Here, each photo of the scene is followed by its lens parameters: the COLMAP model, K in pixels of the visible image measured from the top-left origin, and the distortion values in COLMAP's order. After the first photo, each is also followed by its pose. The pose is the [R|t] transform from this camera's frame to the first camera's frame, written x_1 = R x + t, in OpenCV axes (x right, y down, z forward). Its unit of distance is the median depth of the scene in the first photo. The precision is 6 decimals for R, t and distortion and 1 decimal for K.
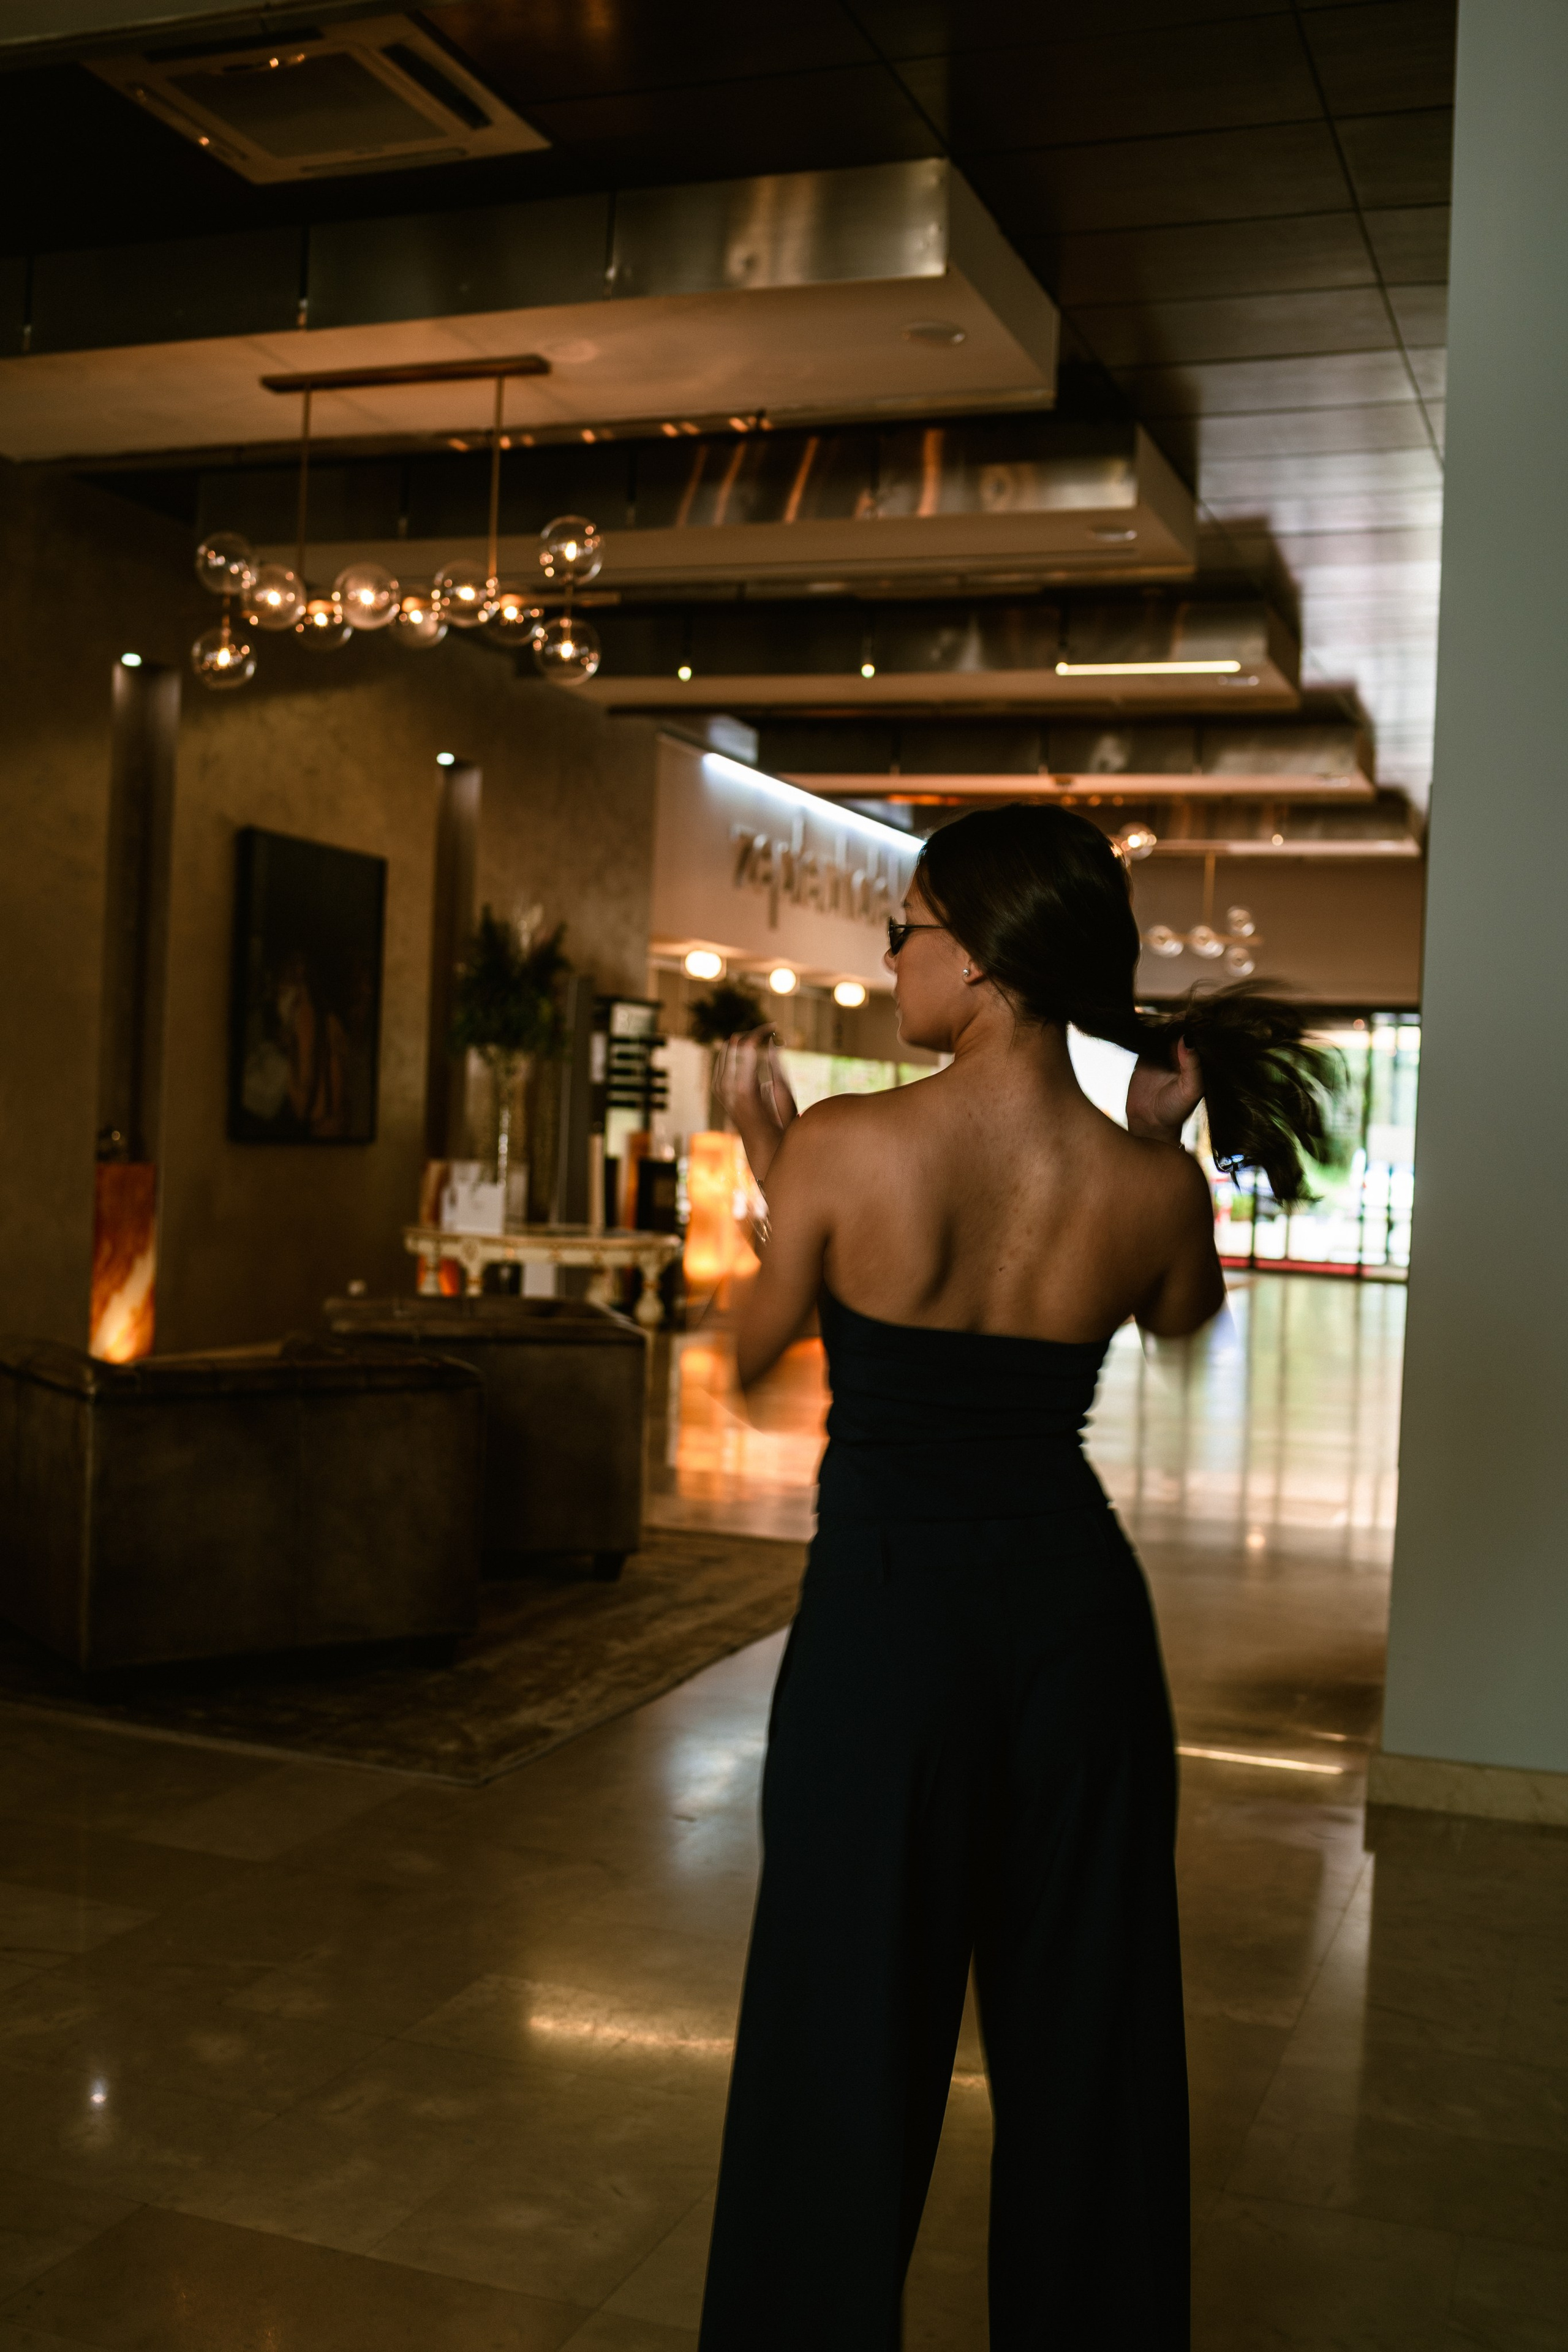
lens RADIAL K [[2362.1, 0, 808.2], [0, 2362.1, 1194.9], [0, 0, 1]] dist [-0.082390, 0.029398]
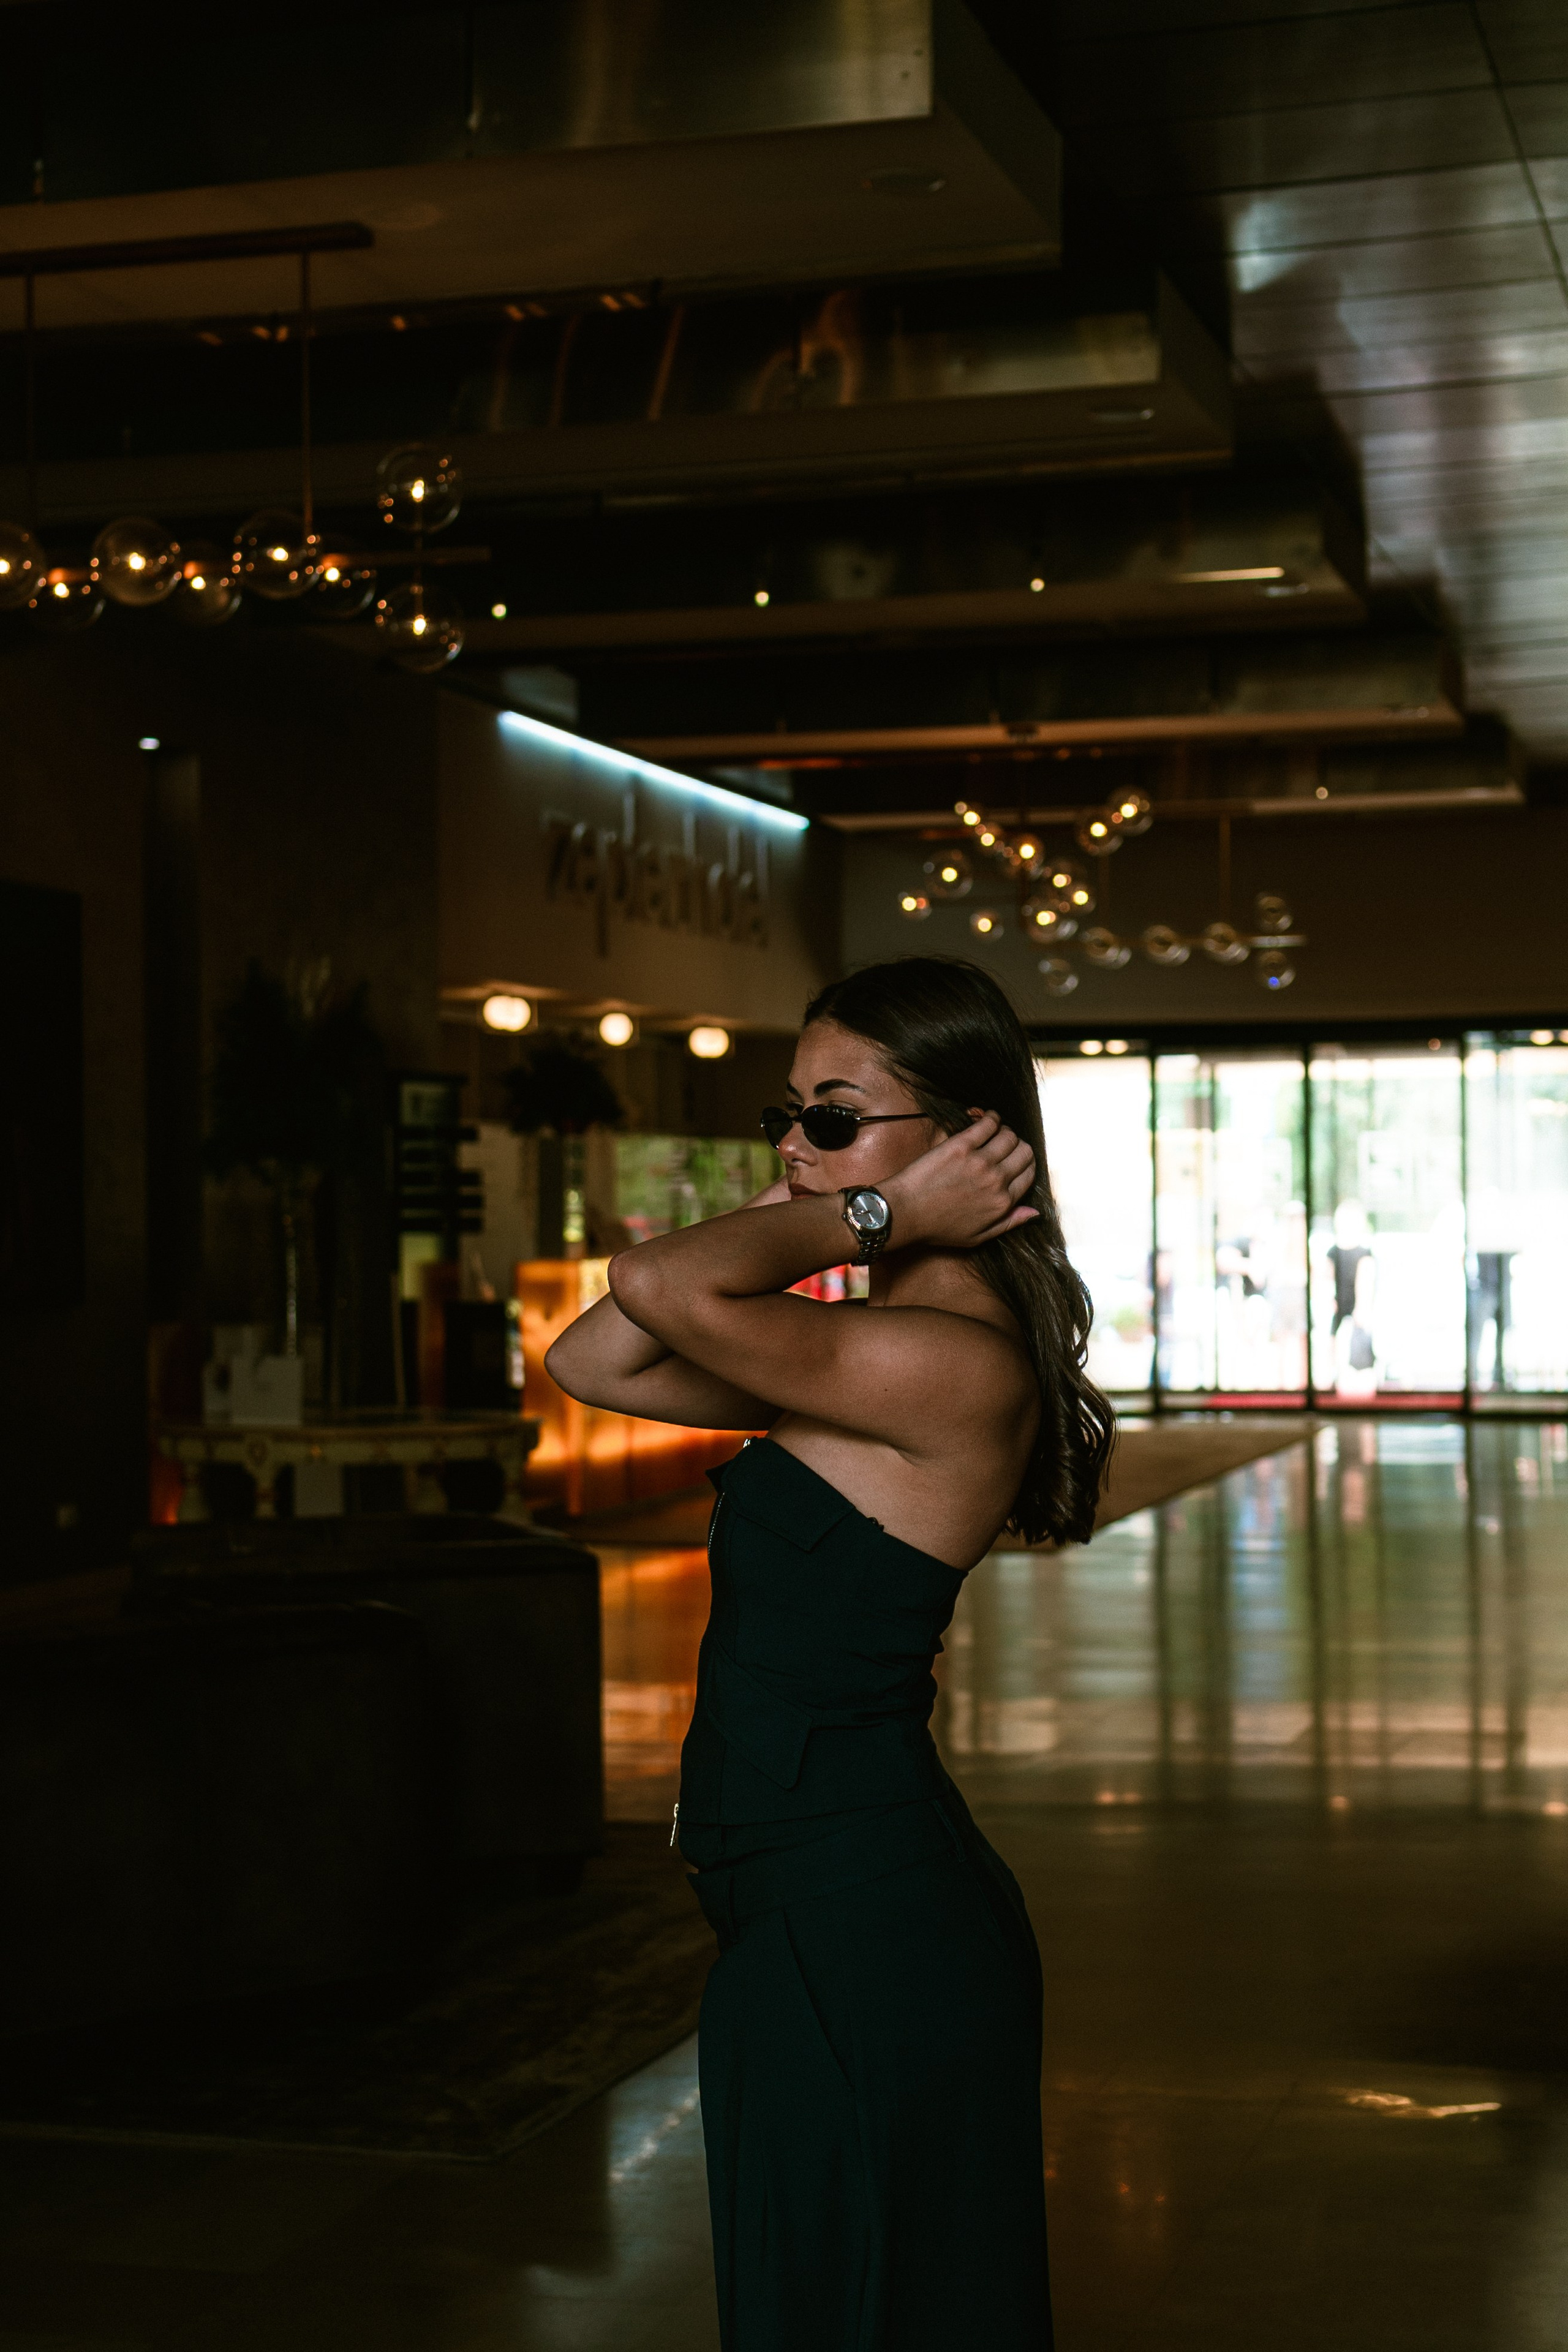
lens RADIAL K [[3625.2, 0, 785.9], [0, 3625.2, 1214.8], [0, 0, 1]] dist [0.008295, -0.004074]
pose [[0.996663, -0.052642, 0.062380, -0.050078], [0.054431, 0.998144, -0.027323, -0.008722], [-0.060826, 0.030628, 0.997678, -0.091940]]
